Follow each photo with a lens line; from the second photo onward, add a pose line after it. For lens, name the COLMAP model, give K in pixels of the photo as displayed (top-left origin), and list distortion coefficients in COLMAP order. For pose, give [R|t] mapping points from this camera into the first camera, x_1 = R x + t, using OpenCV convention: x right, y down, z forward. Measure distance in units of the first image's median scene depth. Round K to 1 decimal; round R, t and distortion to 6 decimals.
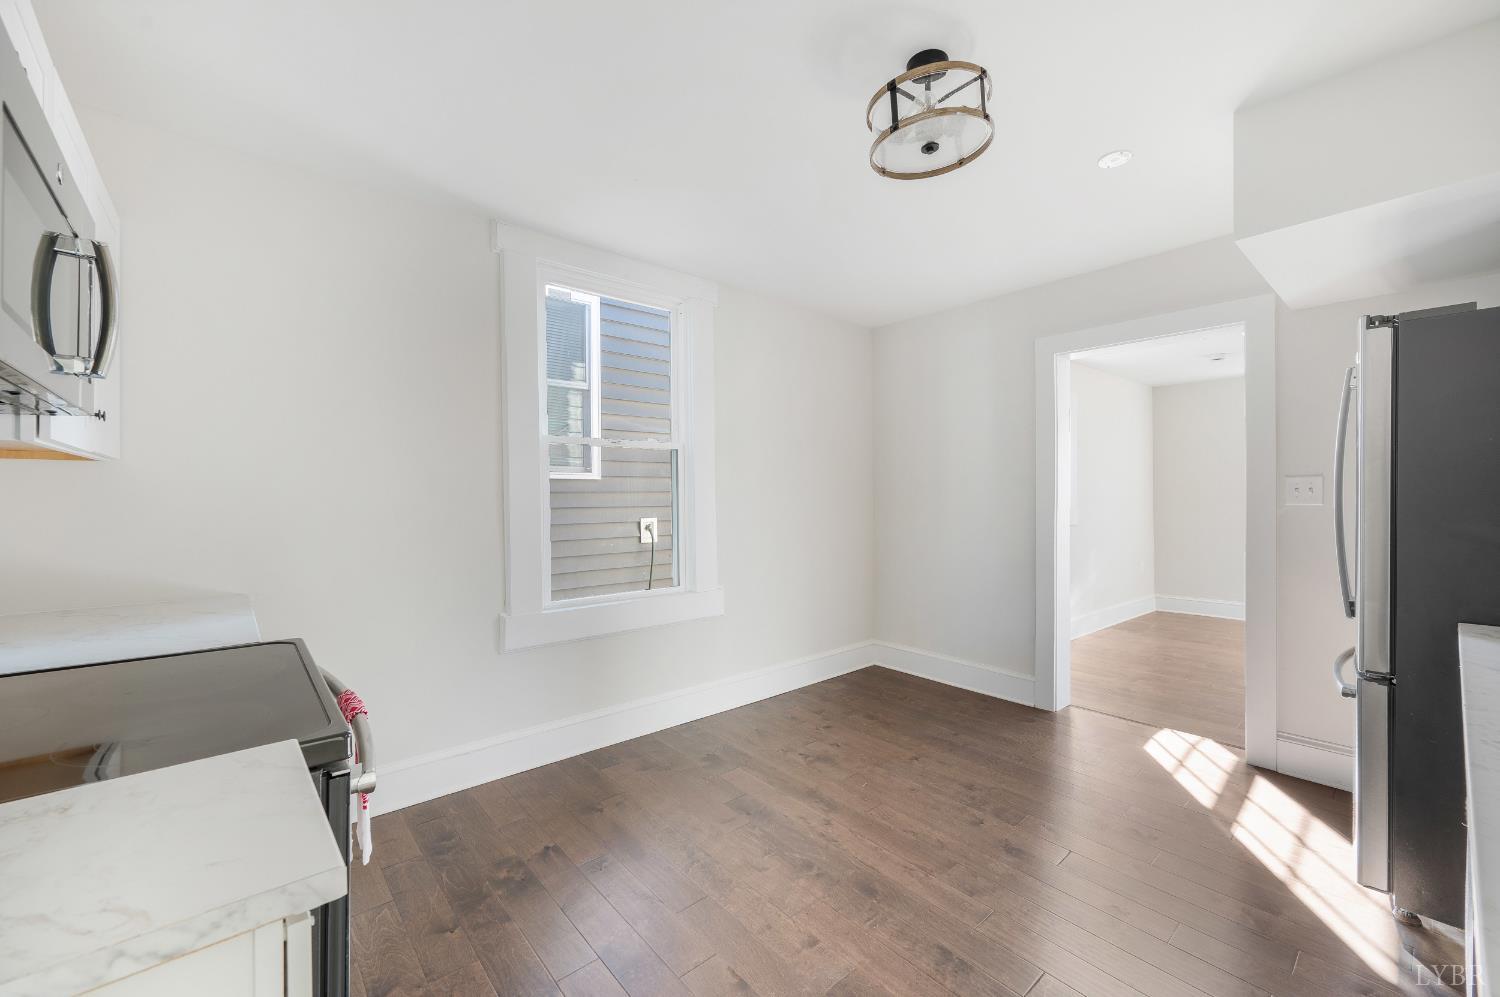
lens RADIAL K [[610.1, 0, 745.4], [0, 610.1, 496.4], [0, 0, 1]] dist [-0.000482, -0.000101]
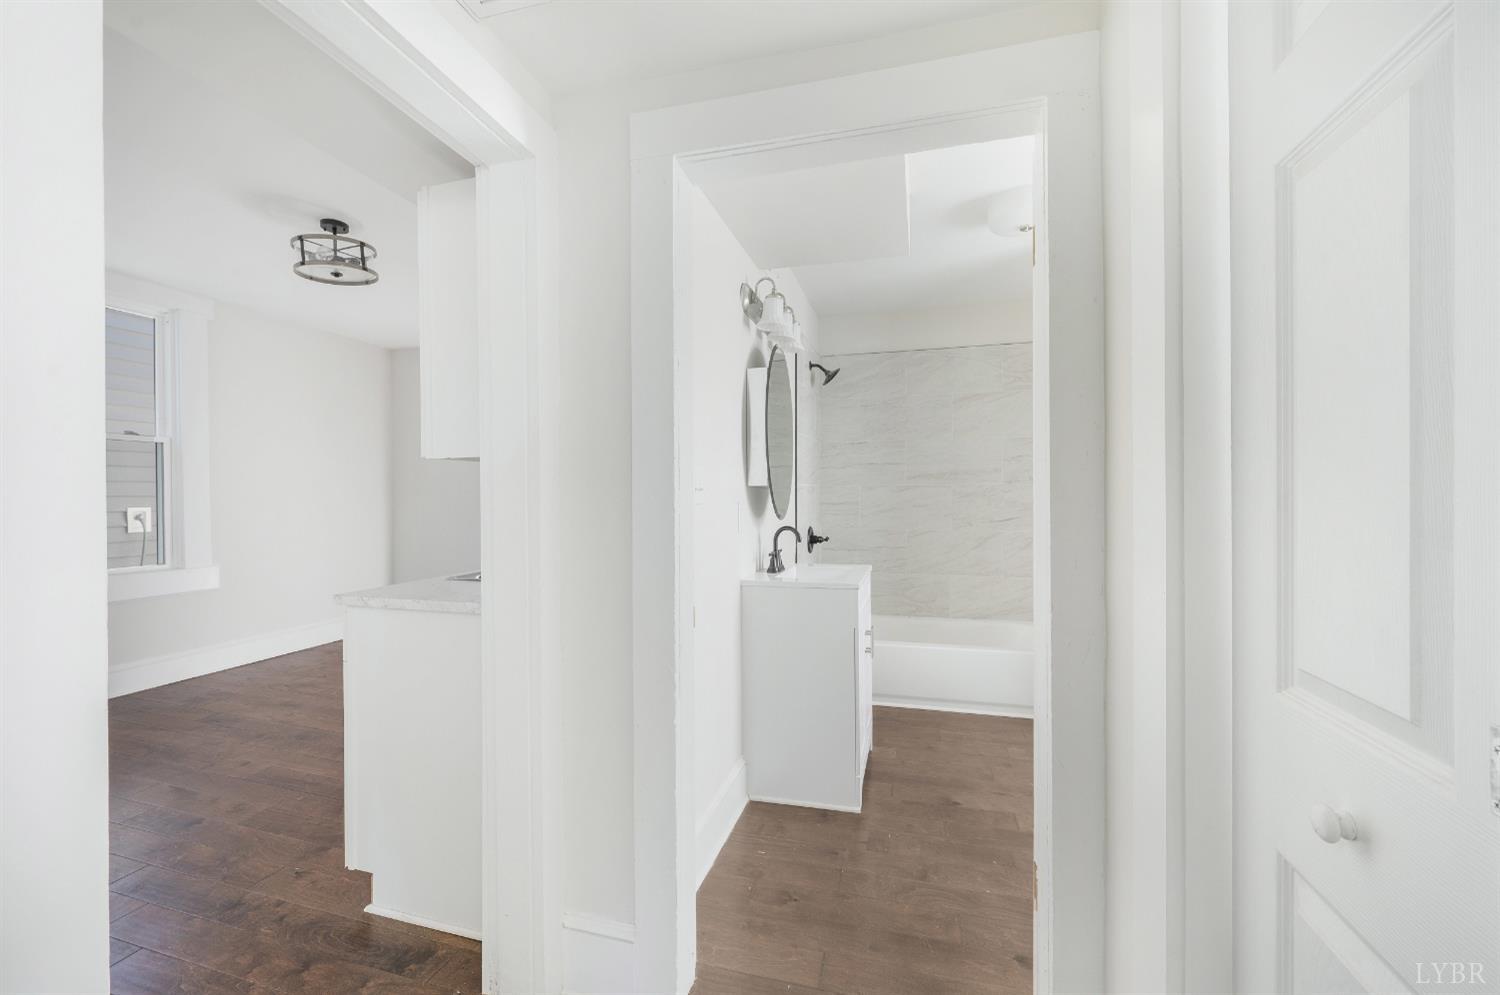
lens RADIAL K [[610.1, 0, 745.4], [0, 610.1, 495.4], [0, 0, 1]] dist [-0.000482, -0.000101]
pose [[0.834832, -0.000103, 0.550505, 0.147689], [-0.000782, 0.999999, 0.001372, 0.014857], [-0.550505, -0.001576, 0.834830, -0.473004]]
